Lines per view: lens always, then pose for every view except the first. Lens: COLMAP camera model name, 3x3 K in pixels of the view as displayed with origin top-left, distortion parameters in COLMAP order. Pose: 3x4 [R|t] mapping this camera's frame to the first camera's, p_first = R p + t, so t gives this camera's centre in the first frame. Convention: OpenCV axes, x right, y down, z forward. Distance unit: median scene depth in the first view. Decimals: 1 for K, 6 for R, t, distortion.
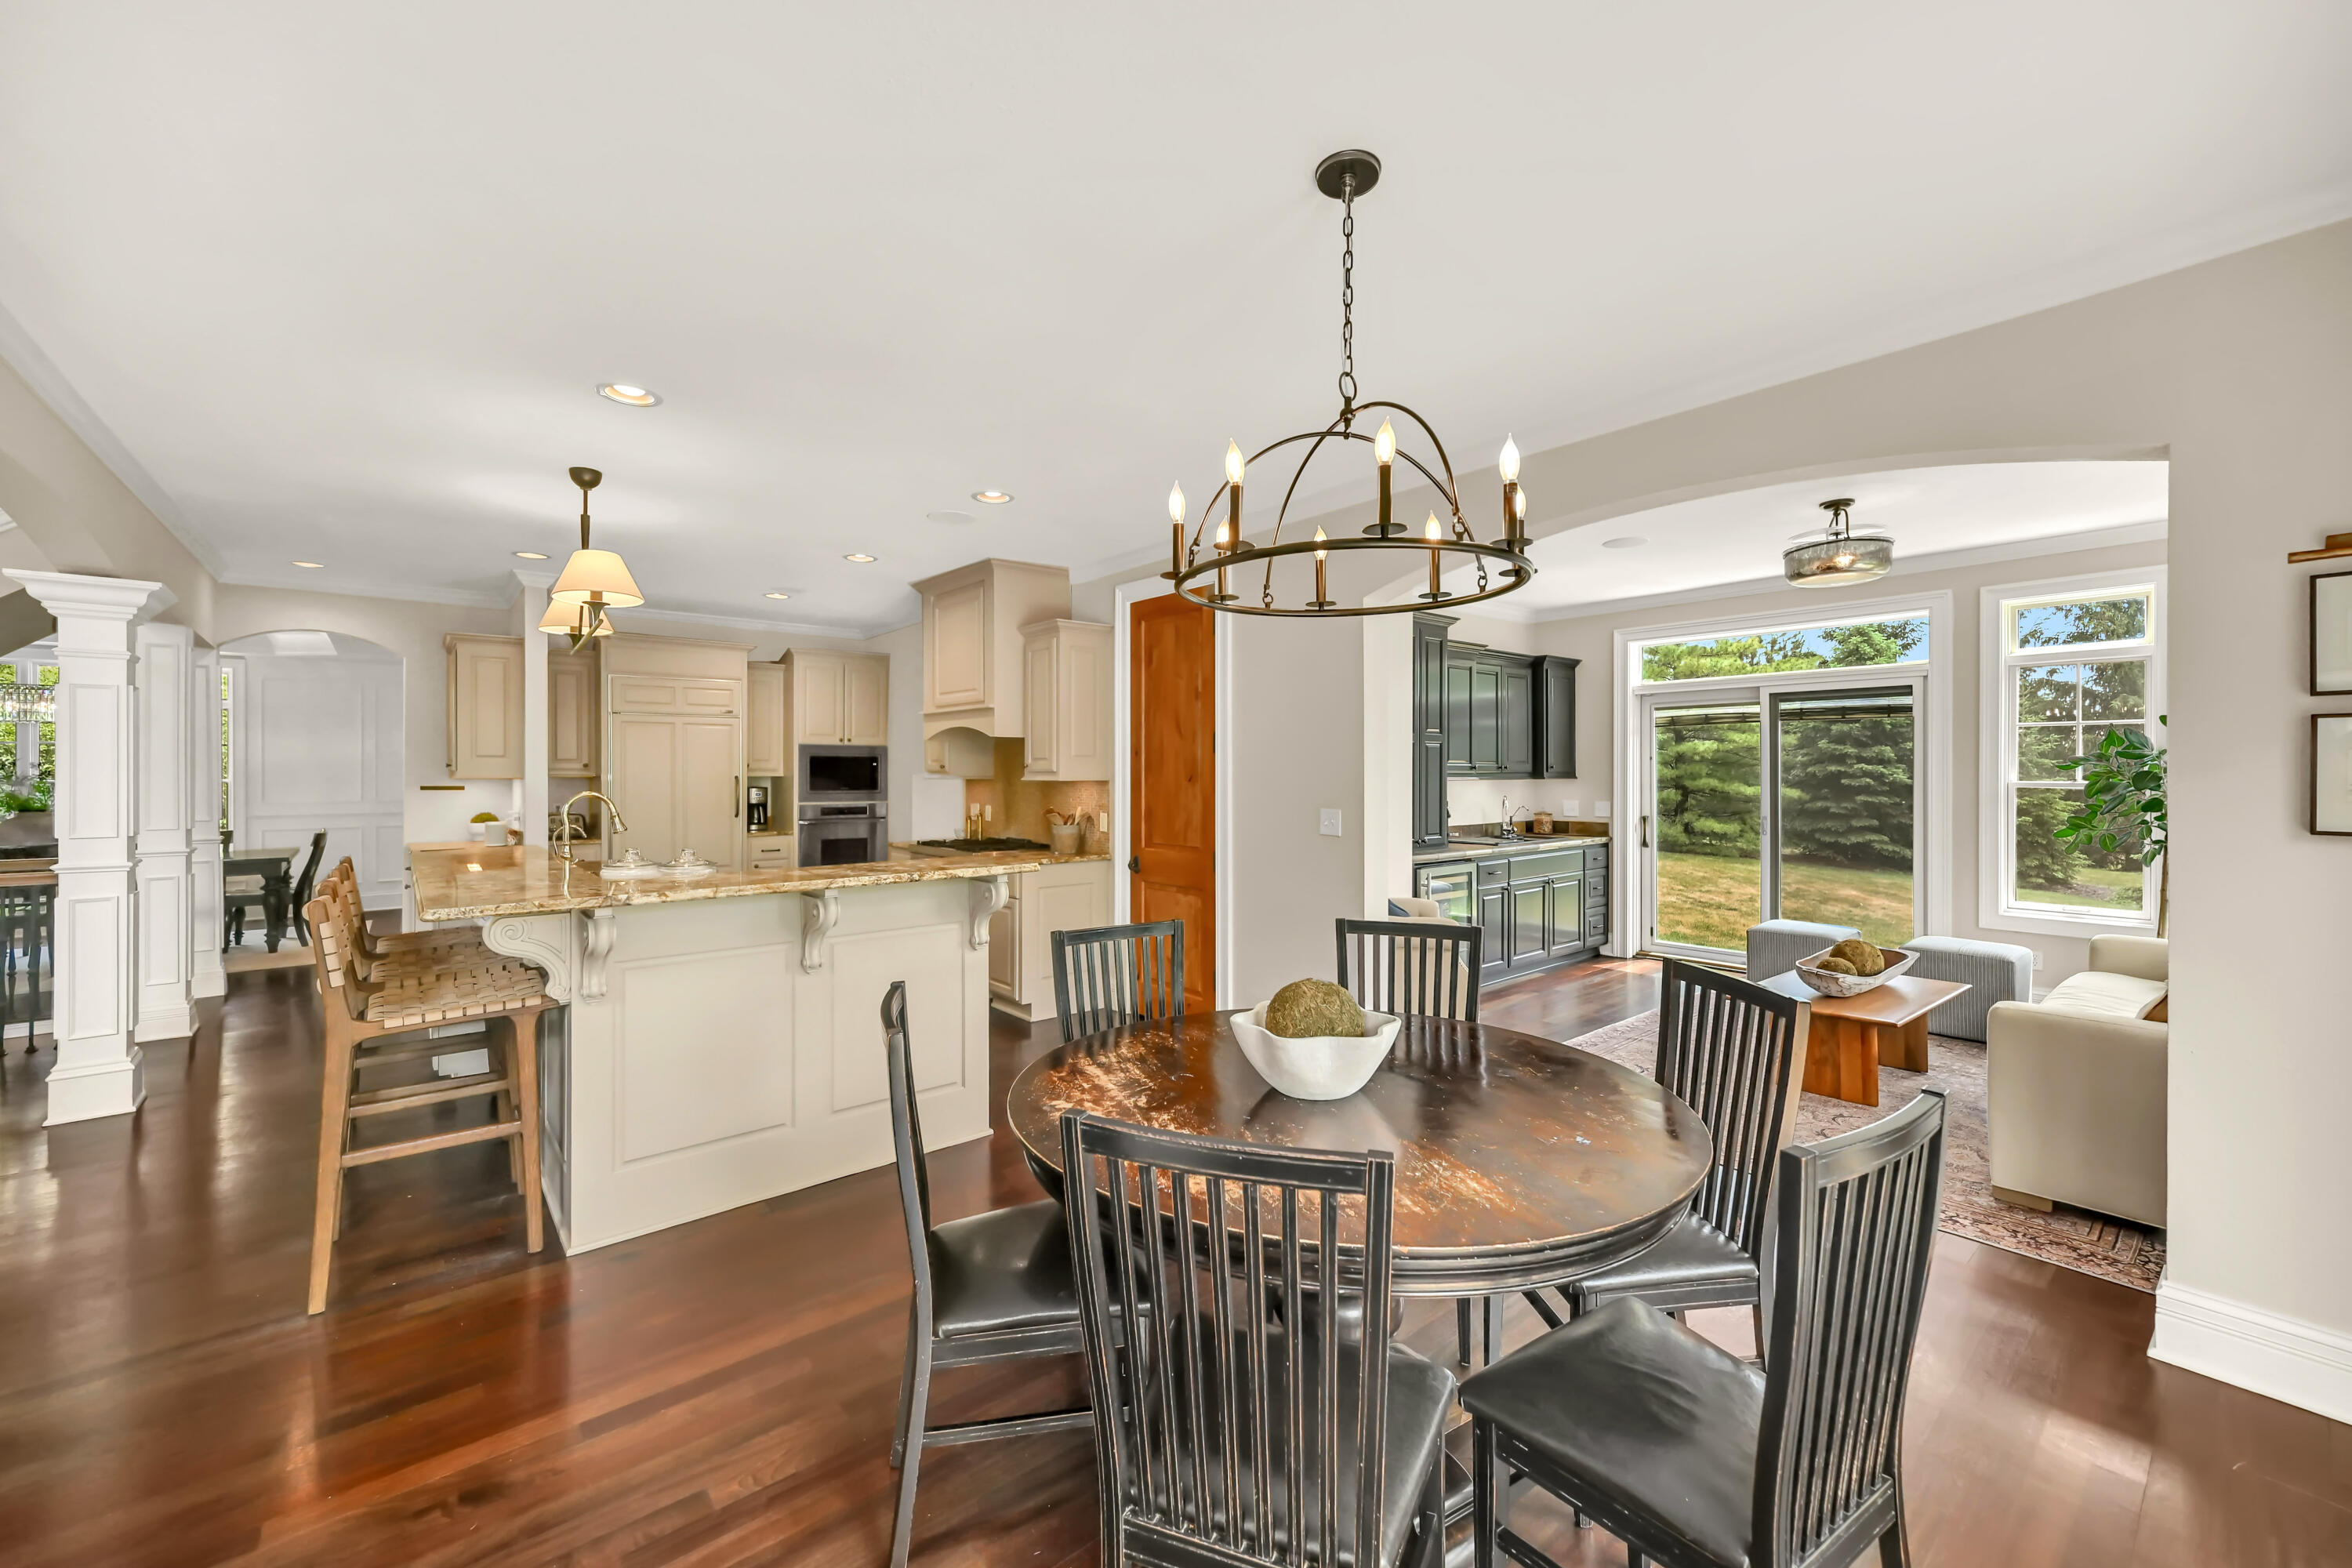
lens RADIAL K [[945.7, 0, 1158.1], [0, 945.7, 783.9], [0, 0, 1]] dist [0.010793, 0.000026]
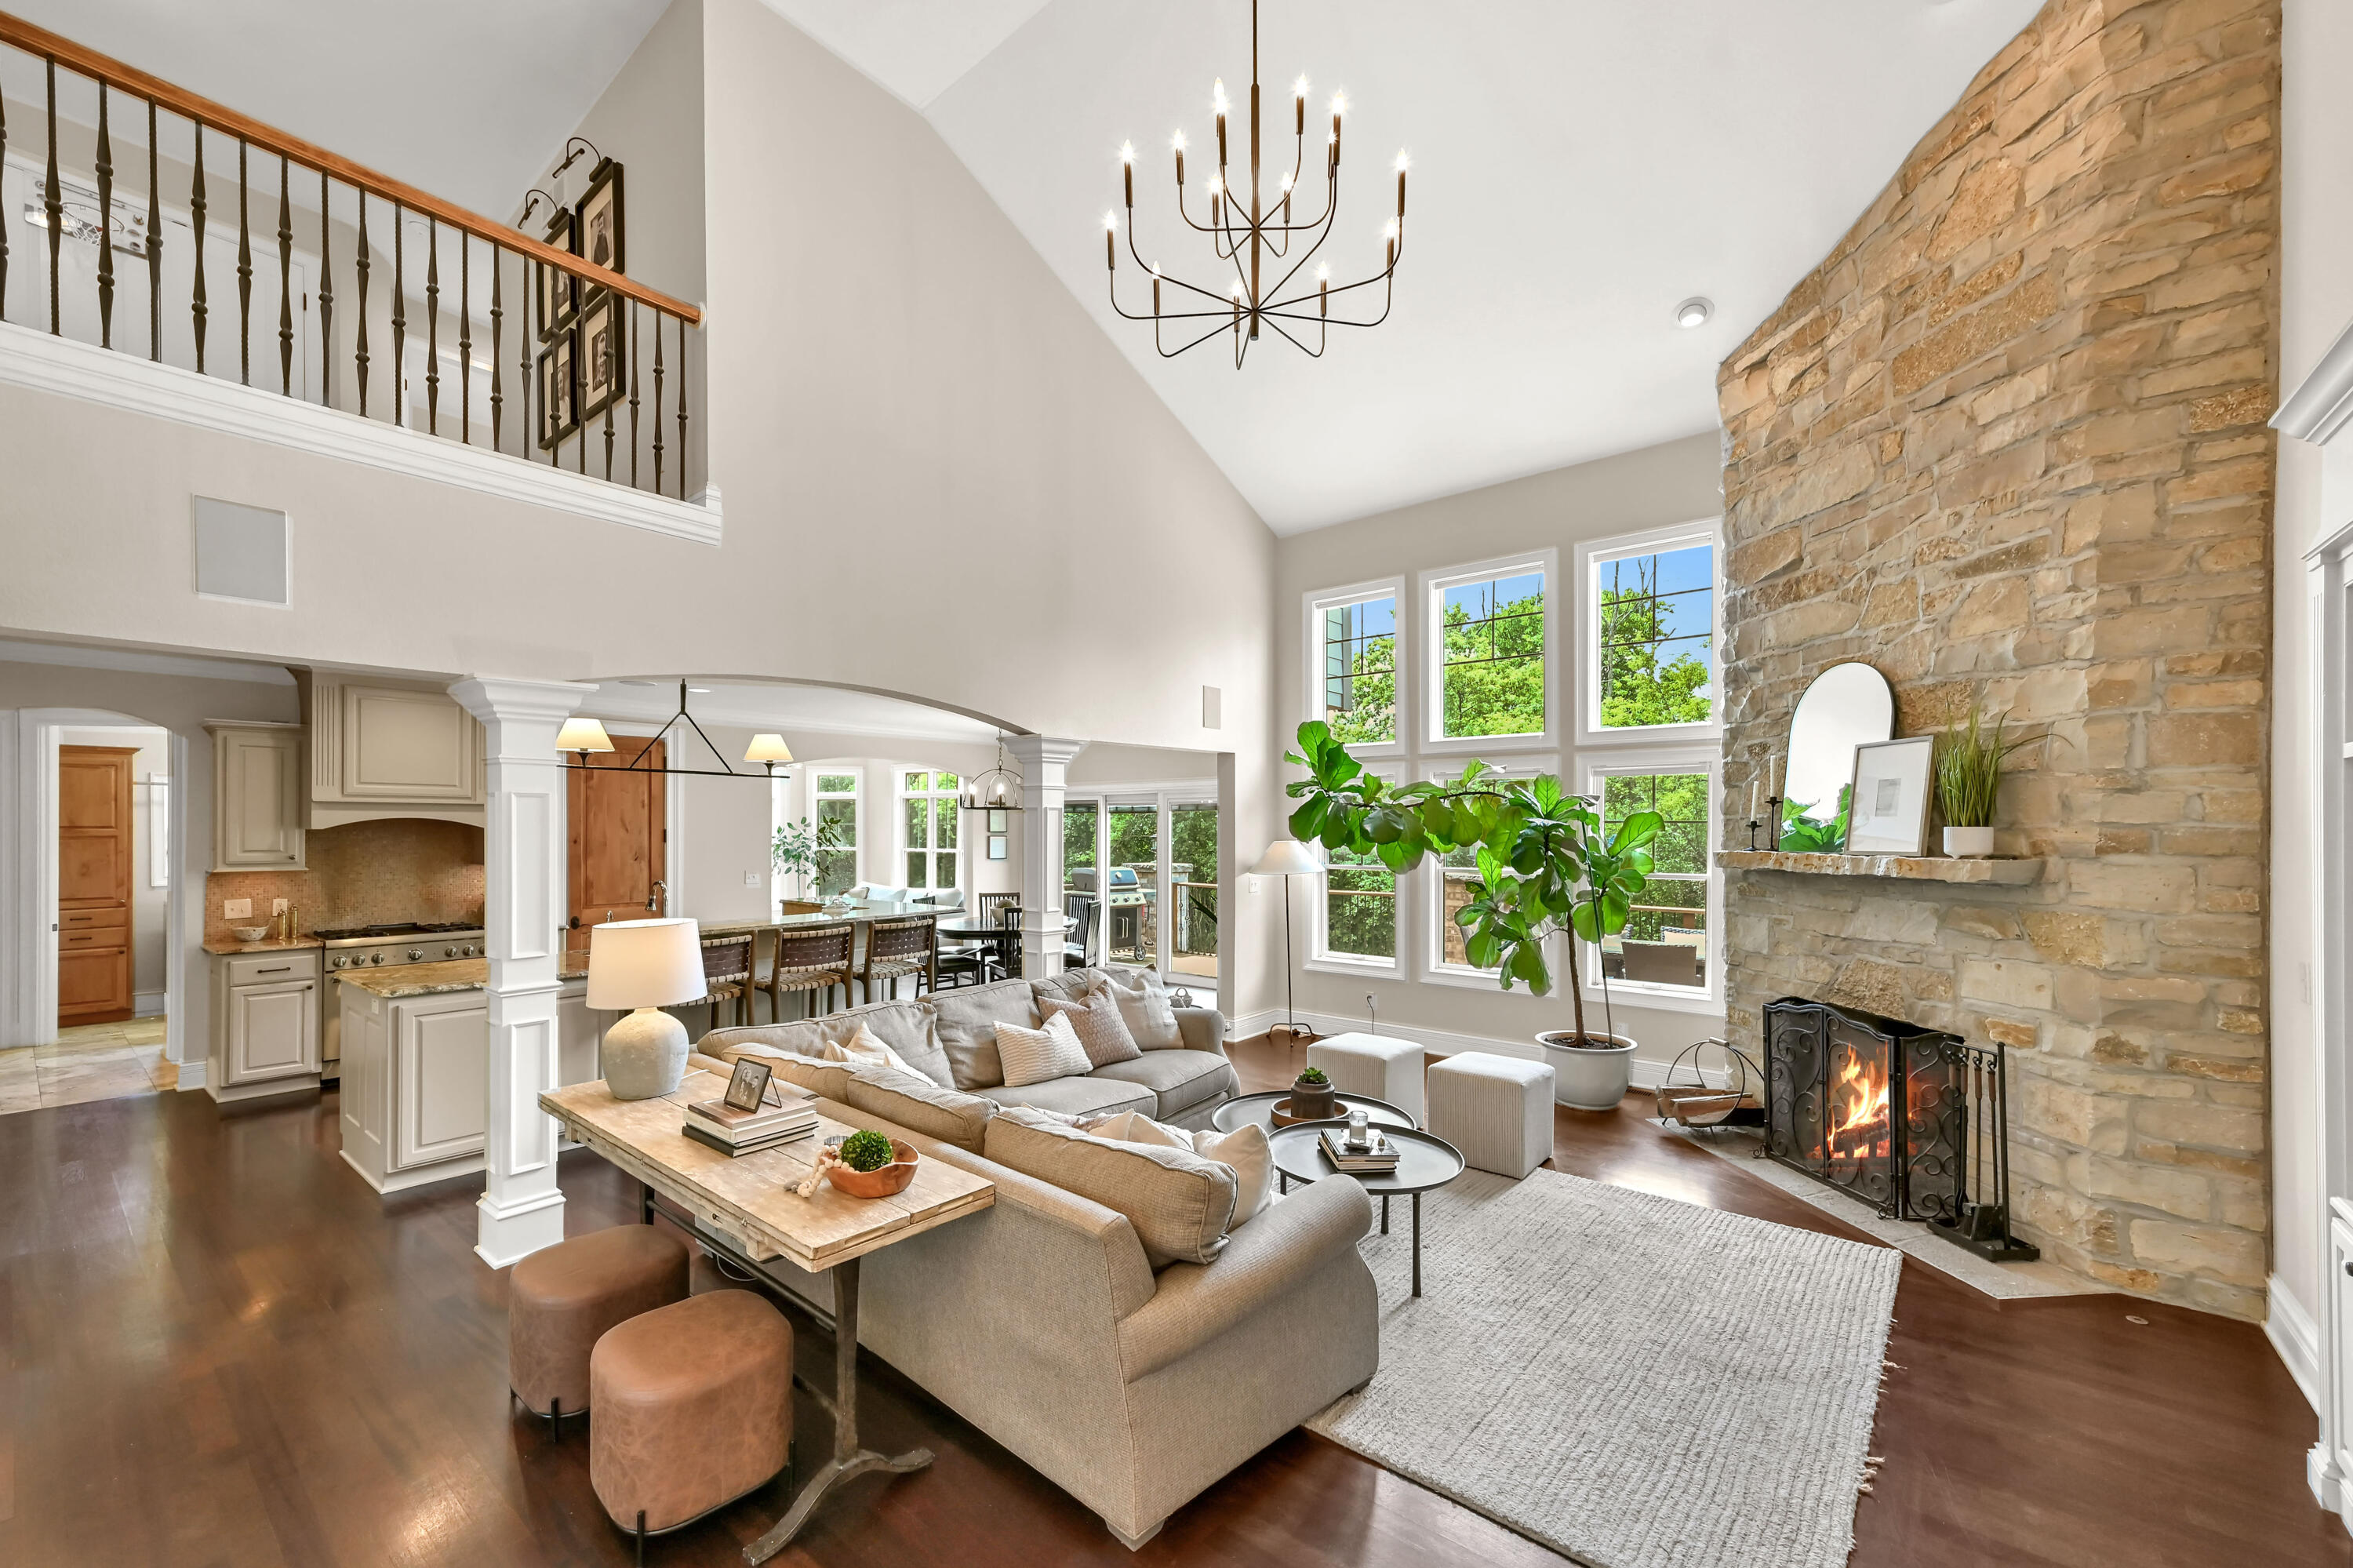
lens RADIAL K [[953.5, 0, 1169.1], [0, 953.5, 822.7], [0, 0, 1]] dist [-0.001339, -0.000208]
pose [[-0.196237, 0.003782, 0.980549, -1.542044], [0.011241, 0.999936, -0.001607, -0.048020], [-0.980492, 0.010707, -0.196267, 0.421214]]
